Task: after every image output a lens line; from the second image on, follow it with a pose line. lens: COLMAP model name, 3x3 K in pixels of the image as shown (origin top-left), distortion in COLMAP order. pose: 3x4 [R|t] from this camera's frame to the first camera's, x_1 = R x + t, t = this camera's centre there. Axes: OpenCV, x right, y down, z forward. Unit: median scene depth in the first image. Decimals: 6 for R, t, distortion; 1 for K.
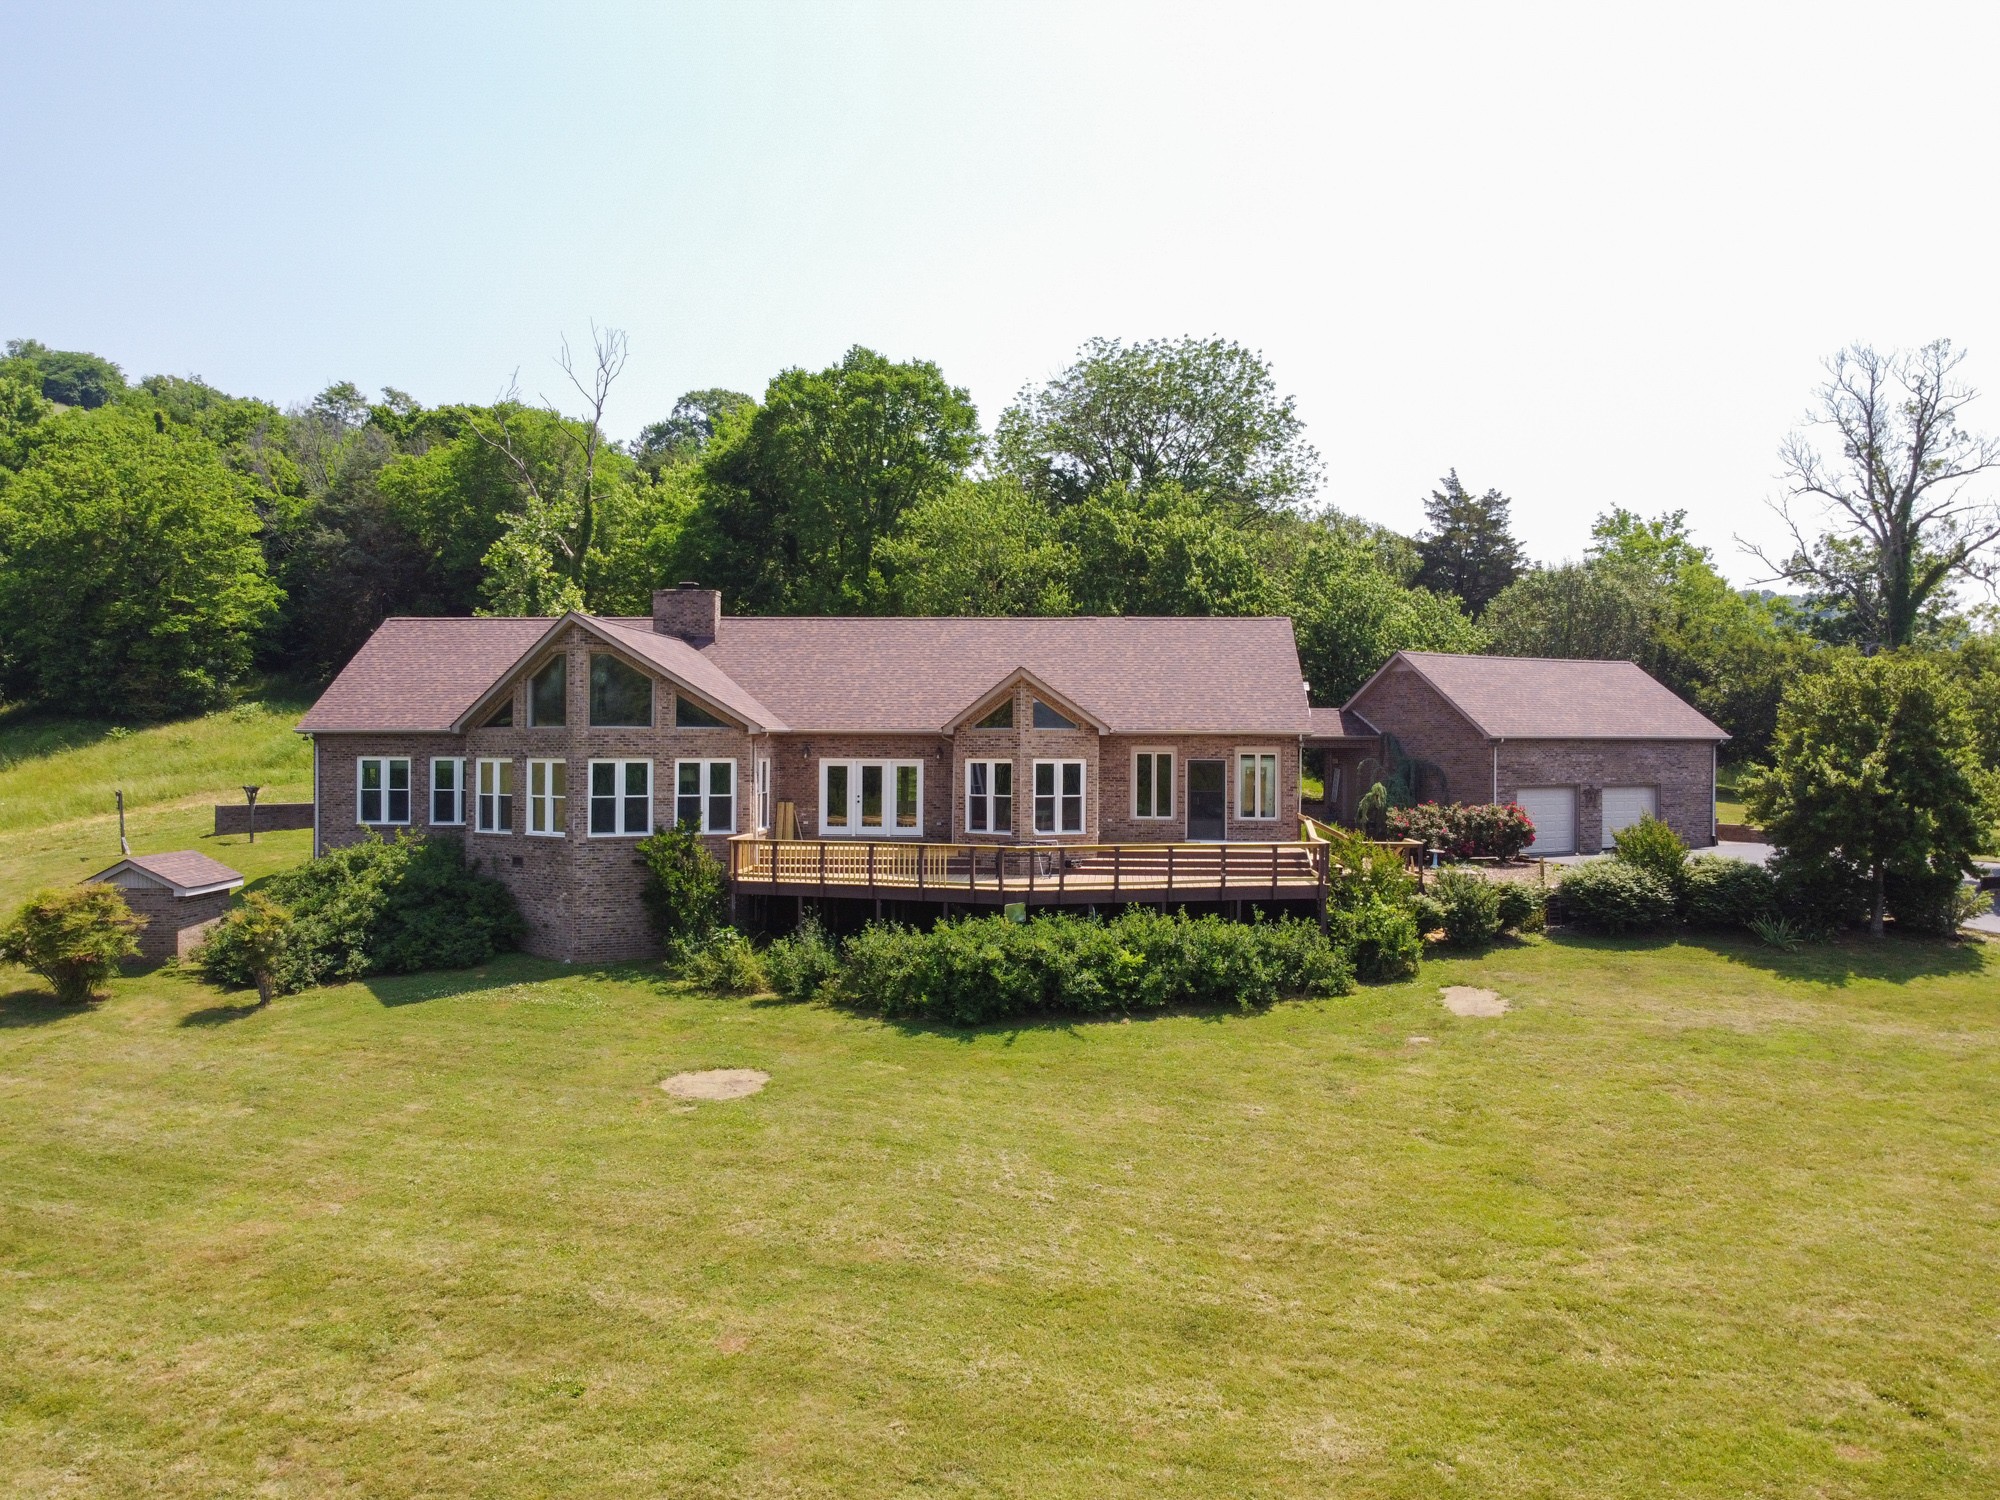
lens RADIAL K [[1536.1, 0, 1000.0], [0, 1536.1, 750.0], [0, 0, 1]] dist [0.005960, 0.002055]
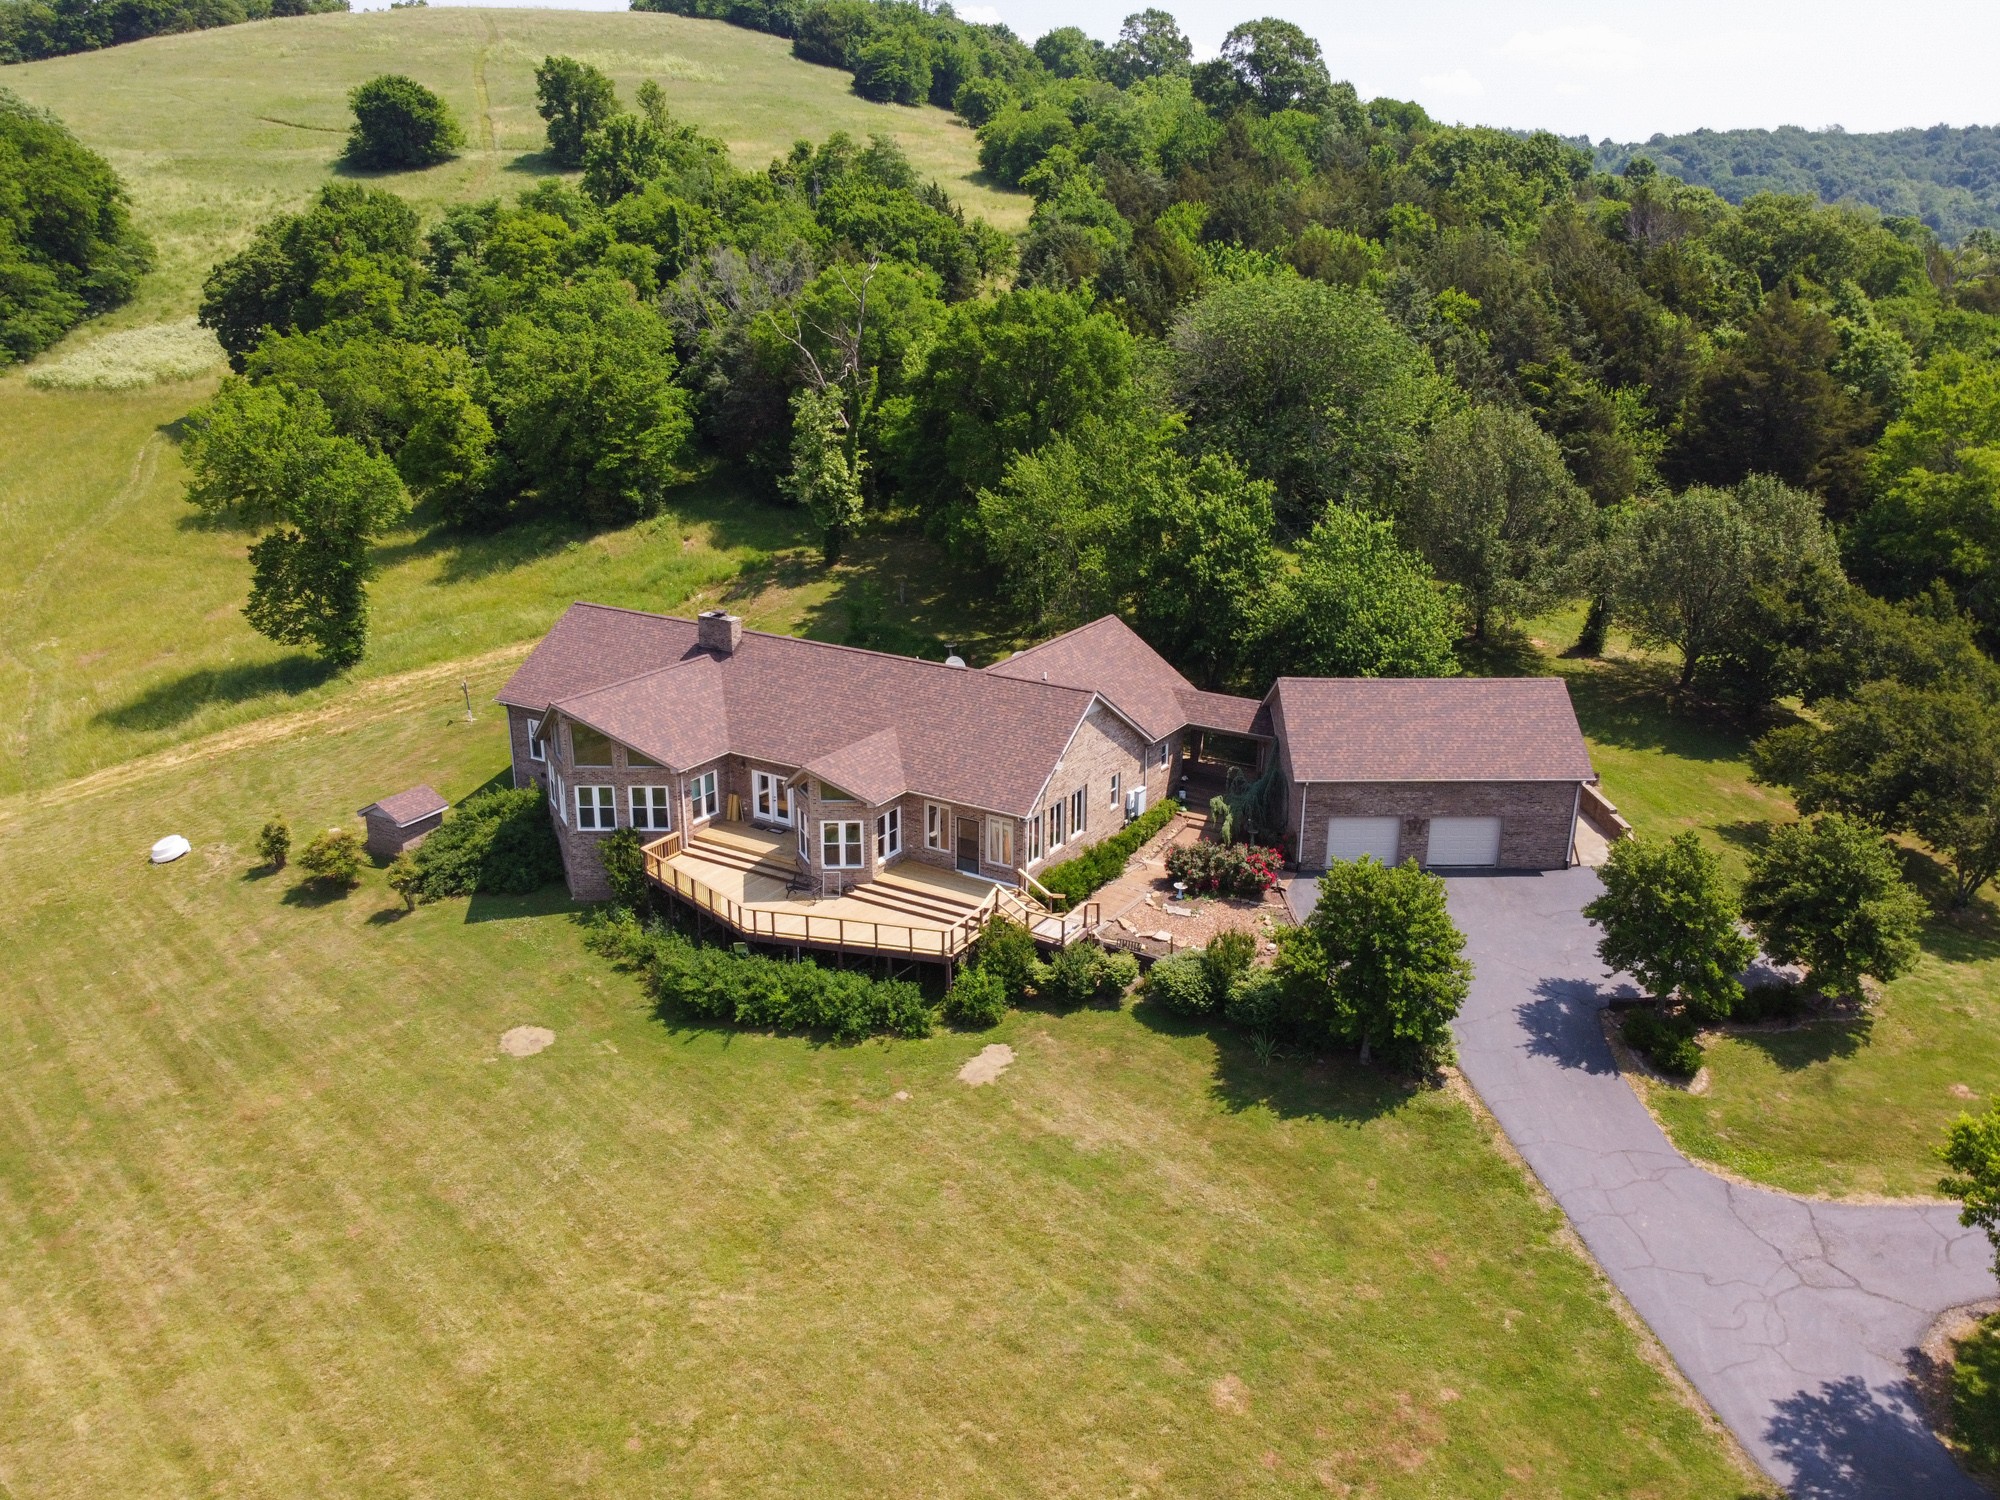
lens RADIAL K [[1536.1, 0, 1000.0], [0, 1536.1, 750.0], [0, 0, 1]] dist [0.005960, 0.002055]
pose [[0.886635, 0.148339, -0.438035, 0.634269], [-0.001139, 0.947860, 0.318684, -0.414055], [0.462469, -0.282057, 0.840575, -0.118971]]
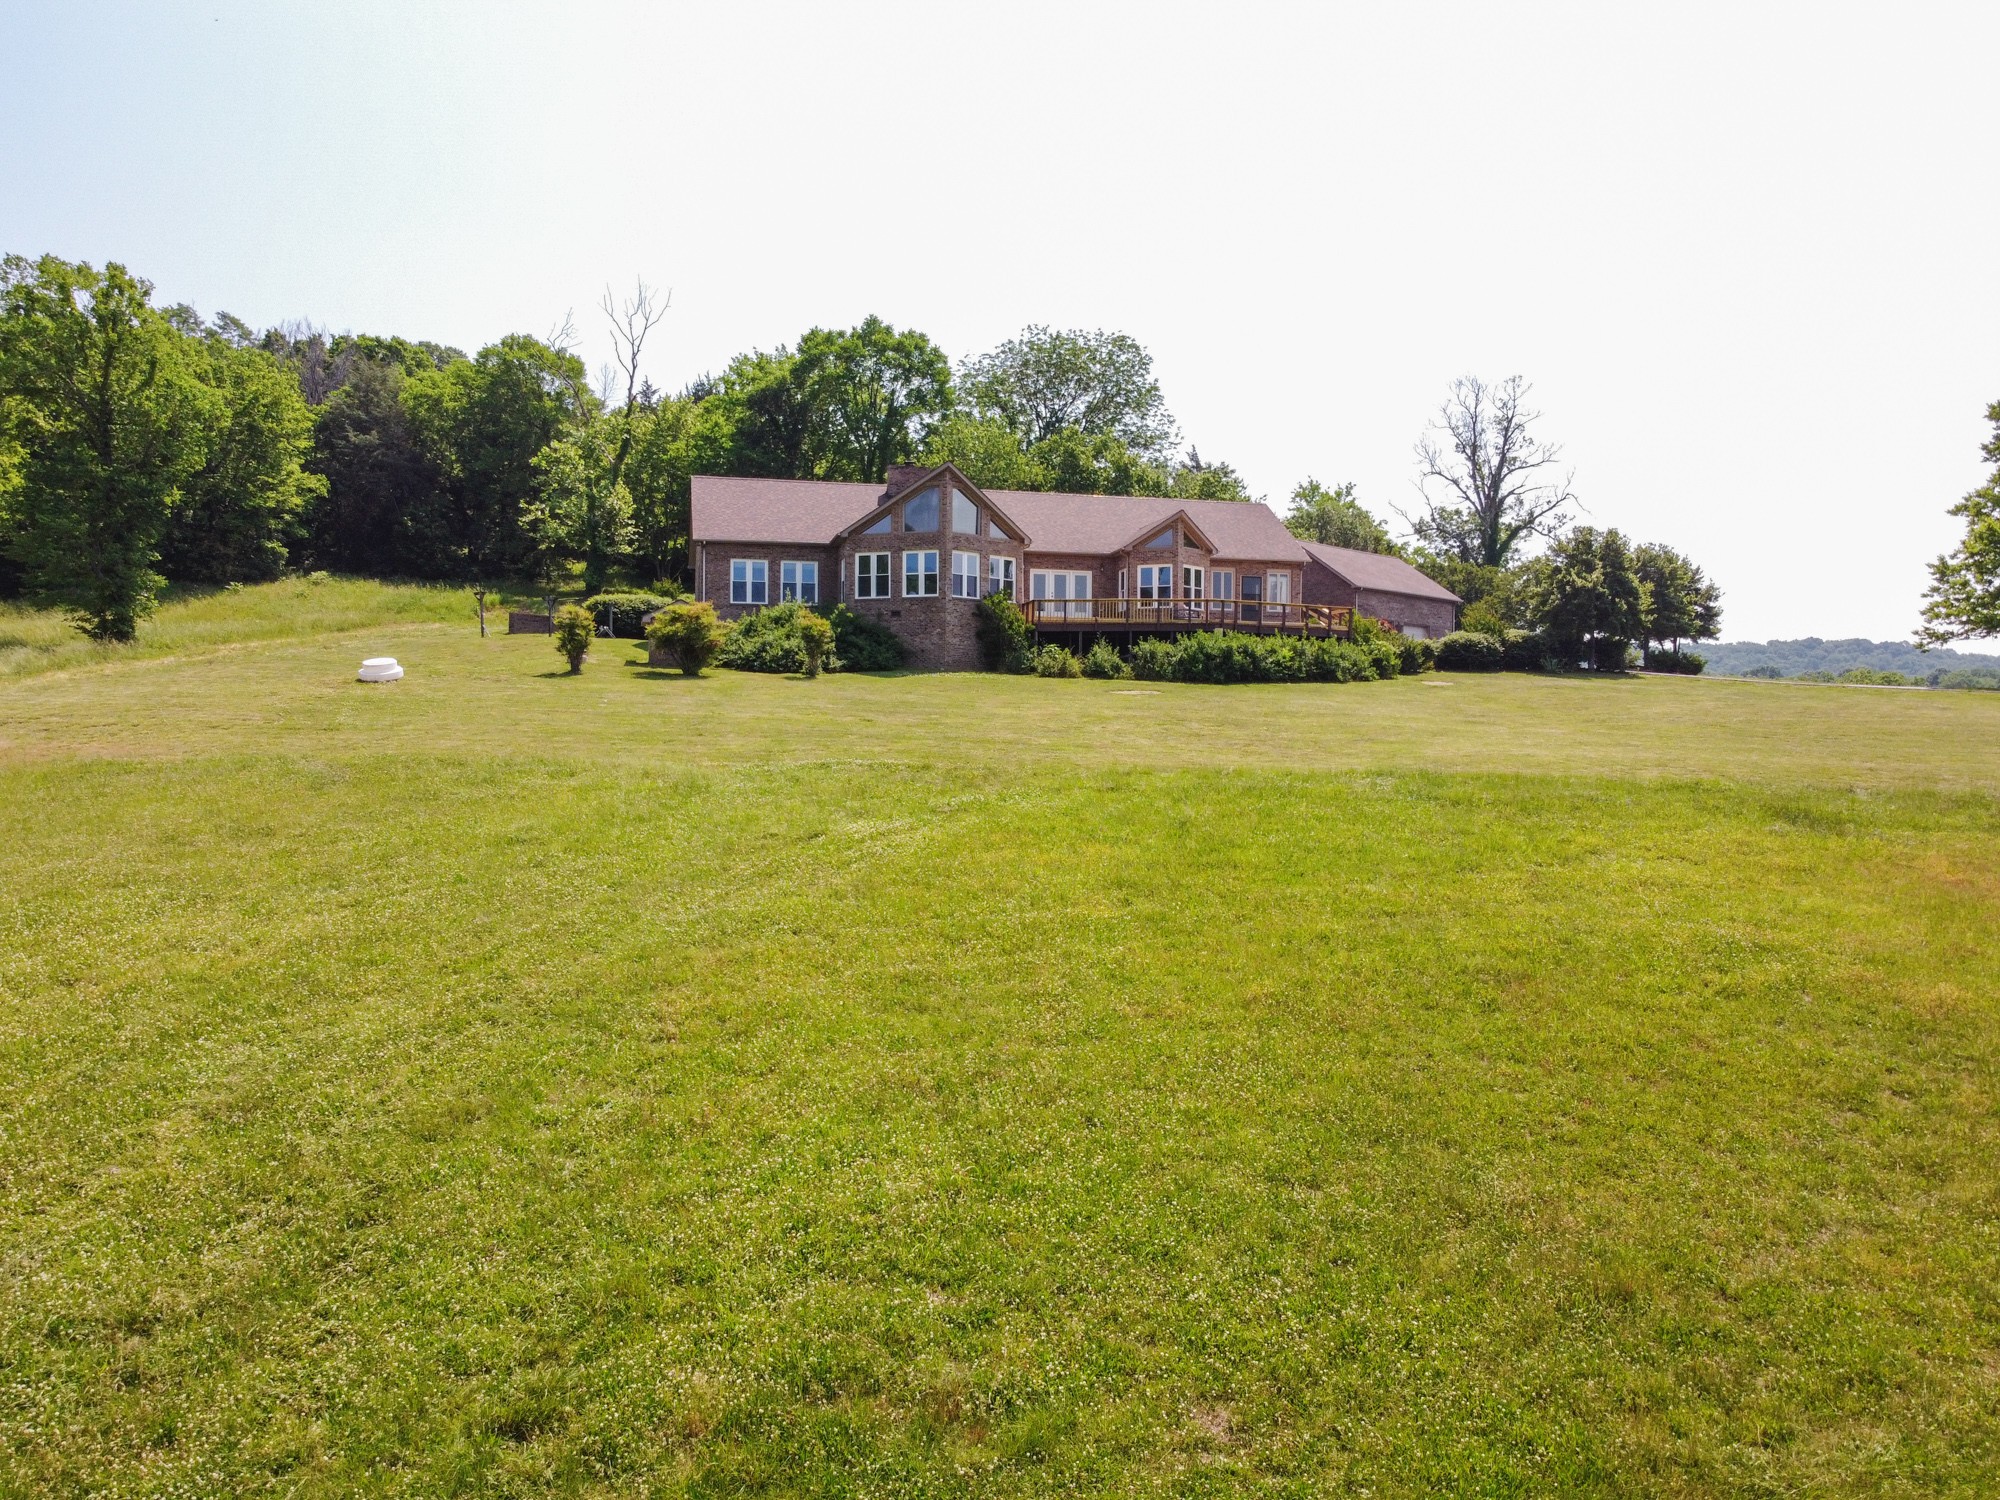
lens RADIAL K [[1536.1, 0, 1000.0], [0, 1536.1, 750.0], [0, 0, 1]] dist [0.005960, 0.002055]
pose [[0.953962, 0.003429, 0.299909, -0.542321], [-0.003797, 0.999993, 0.000642, 0.167924], [-0.299904, -0.001751, 0.953968, -0.468105]]
